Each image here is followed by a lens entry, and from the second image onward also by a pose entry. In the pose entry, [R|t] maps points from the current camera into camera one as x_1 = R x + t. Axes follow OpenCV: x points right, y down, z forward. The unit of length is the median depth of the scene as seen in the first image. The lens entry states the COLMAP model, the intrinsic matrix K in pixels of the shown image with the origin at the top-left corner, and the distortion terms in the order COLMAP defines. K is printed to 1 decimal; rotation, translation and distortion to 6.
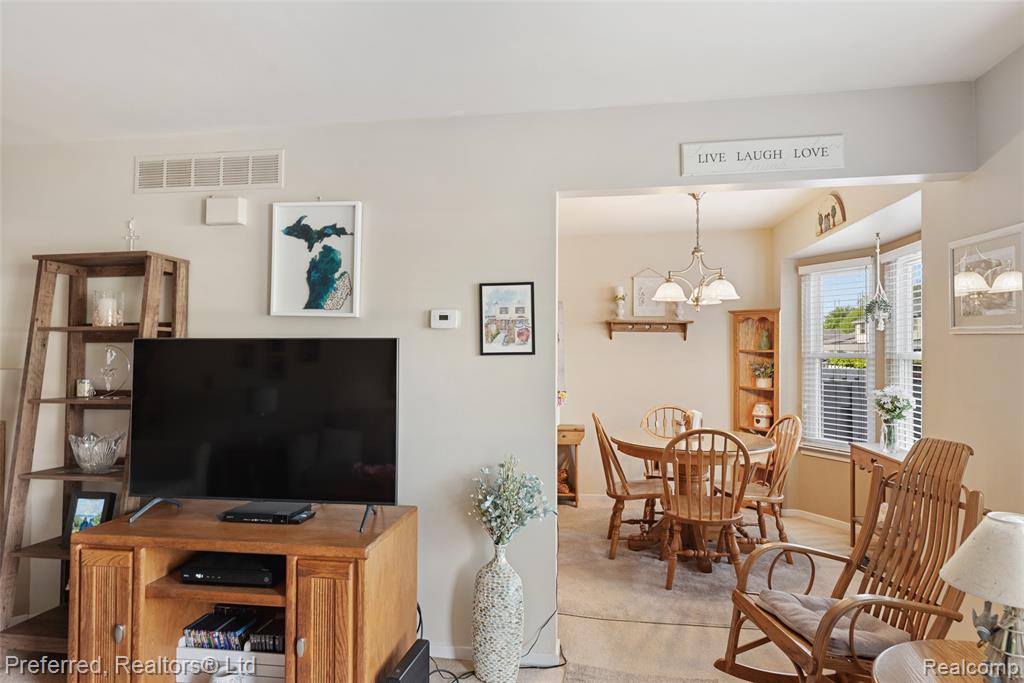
lens RADIAL K [[582.0, 0, 512.0], [0, 582.0, 341.5], [0, 0, 1]] dist [-0.003421, 0.000524]
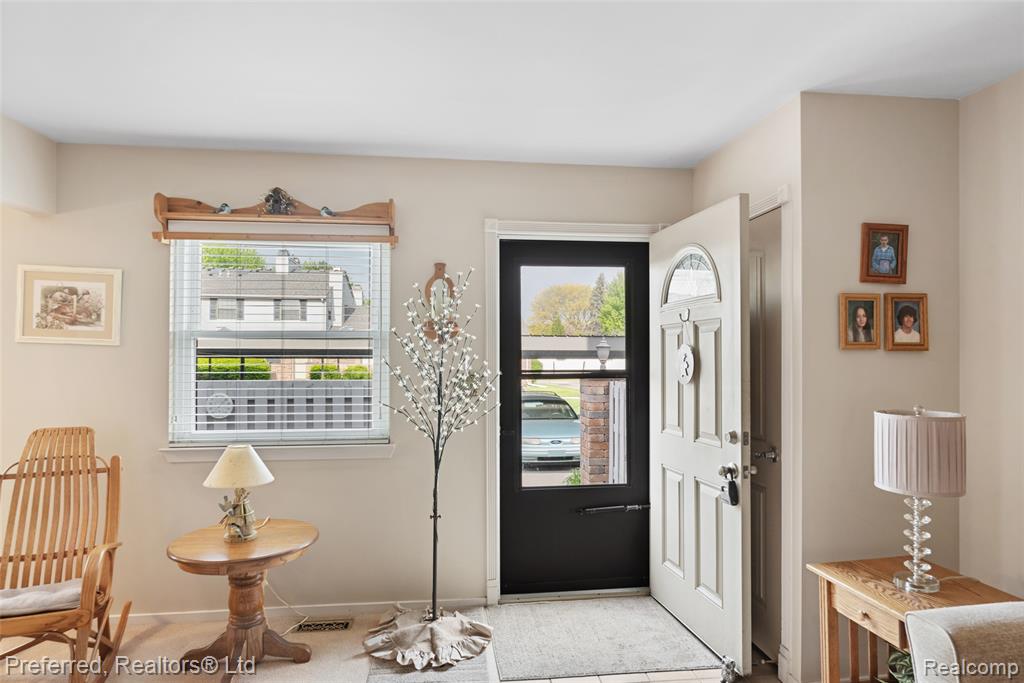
lens RADIAL K [[604.3, 0, 512.0], [0, 604.3, 341.5], [0, 0, 1]] dist [-0.000269, 0.000308]
pose [[-0.285558, 0.029681, 0.957902, -0.319299], [-0.020699, 0.999096, -0.037128, 0.004720], [-0.958138, -0.030430, -0.284685, 0.179172]]
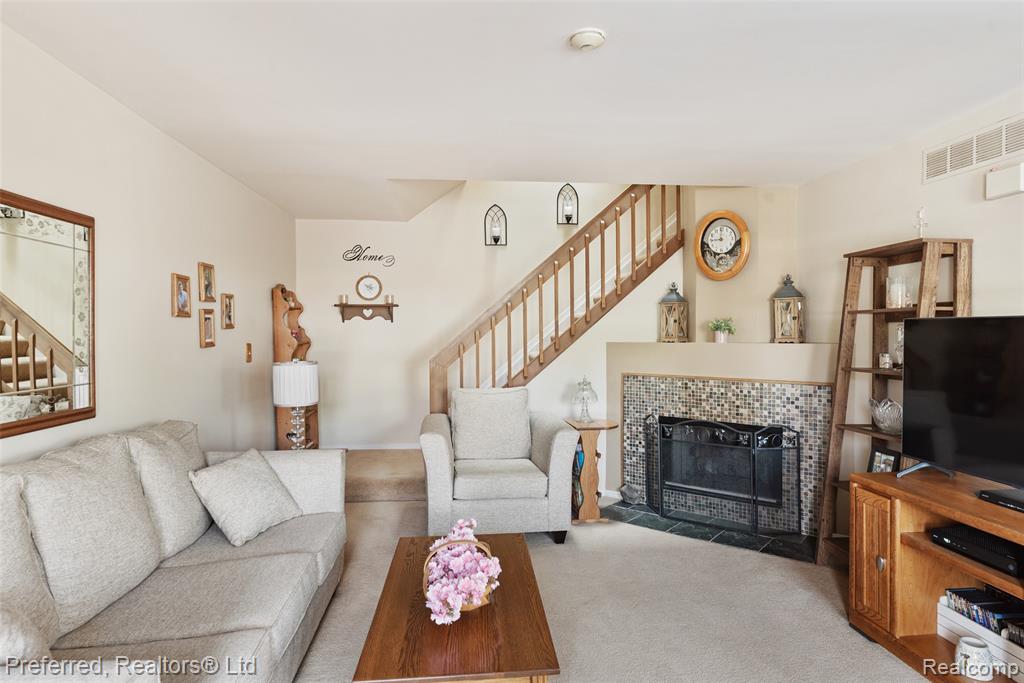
lens RADIAL K [[582.0, 0, 512.0], [0, 582.0, 341.5], [0, 0, 1]] dist [-0.003421, 0.000524]
pose [[0.242680, 0.016785, -0.969961, 0.246103], [0.022150, 0.999494, 0.022838, -0.003379], [0.969854, -0.027027, 0.242185, -0.019464]]
